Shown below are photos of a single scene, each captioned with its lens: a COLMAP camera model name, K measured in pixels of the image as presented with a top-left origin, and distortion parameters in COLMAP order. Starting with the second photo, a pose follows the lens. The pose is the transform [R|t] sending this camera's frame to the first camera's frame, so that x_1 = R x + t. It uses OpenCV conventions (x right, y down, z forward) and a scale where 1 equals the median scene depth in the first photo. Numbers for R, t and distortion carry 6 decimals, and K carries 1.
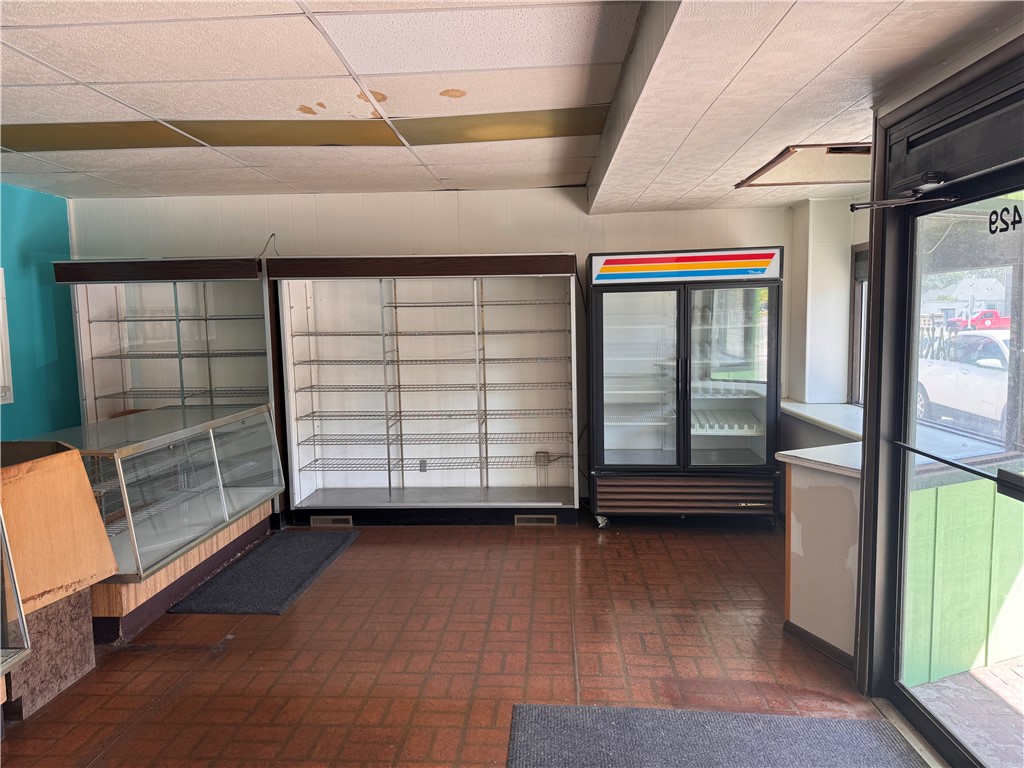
lens RADIAL K [[699.6, 0, 512.0], [0, 699.6, 384.0], [0, 0, 1]] dist [0.066257, -0.086491]
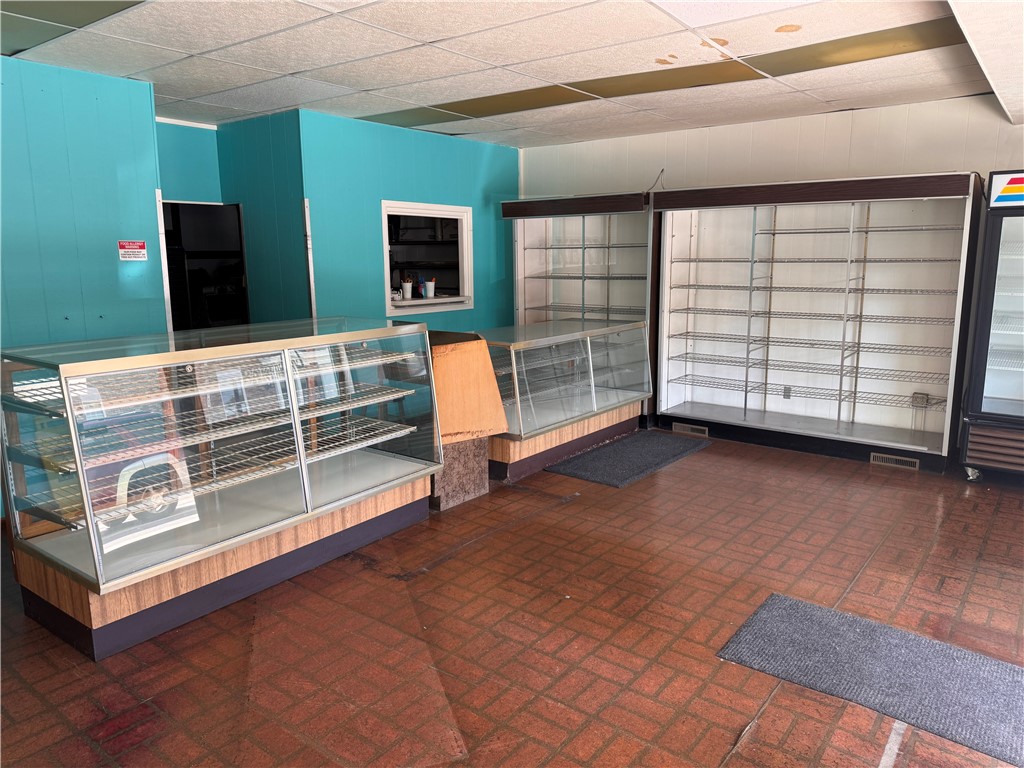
lens RADIAL K [[717.8, 0, 525.5], [0, 717.8, 389.3], [0, 0, 1]] dist [0.065778, -0.107146]
pose [[0.823146, 0.114365, -0.556194, 0.159524], [-0.056047, 0.991089, 0.120840, 0.006990], [0.565058, -0.068296, 0.822220, -0.088123]]
